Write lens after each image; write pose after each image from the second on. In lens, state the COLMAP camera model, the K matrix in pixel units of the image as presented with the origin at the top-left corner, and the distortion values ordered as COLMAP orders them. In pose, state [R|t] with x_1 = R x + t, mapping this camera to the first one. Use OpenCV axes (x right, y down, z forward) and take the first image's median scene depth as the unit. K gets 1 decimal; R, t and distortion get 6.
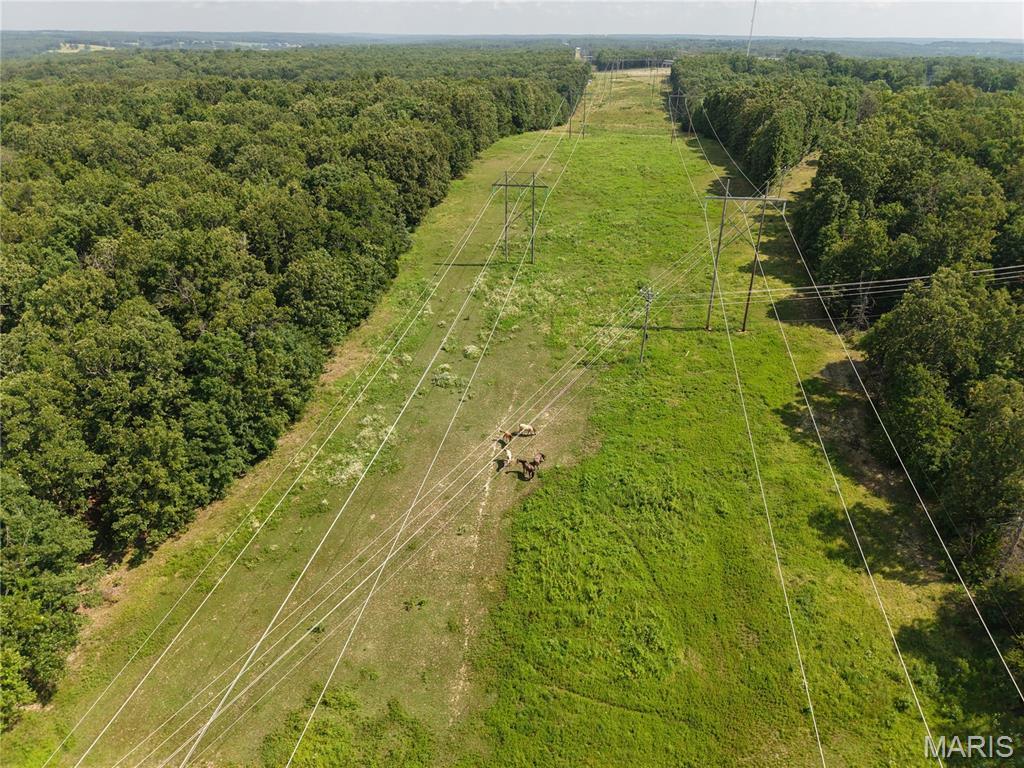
lens RADIAL K [[684.3, 0, 510.5], [0, 684.3, 384.5], [0, 0, 1]] dist [0.014569, -0.010687]
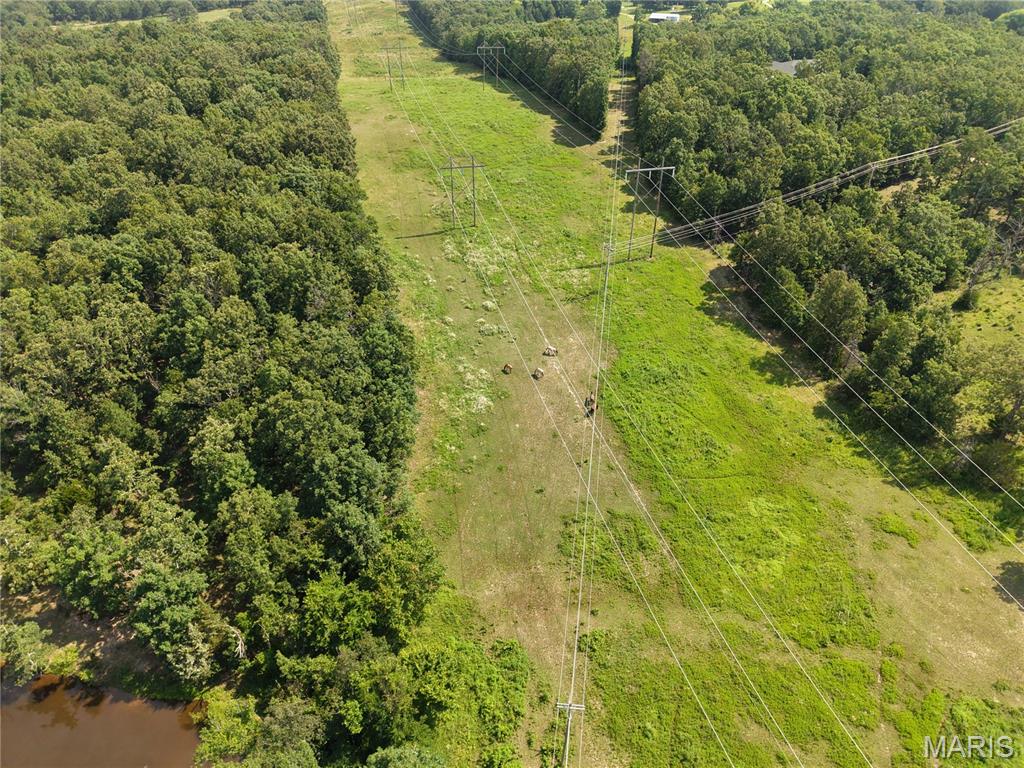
lens RADIAL K [[684.3, 0, 507.8], [0, 684.3, 386.6], [0, 0, 1]] dist [0.014569, -0.010687]
pose [[0.918363, -0.223572, 0.326534, -0.630736], [0.180753, 0.971003, 0.156466, -0.122597], [-0.352047, -0.084671, 0.932145, -0.373471]]
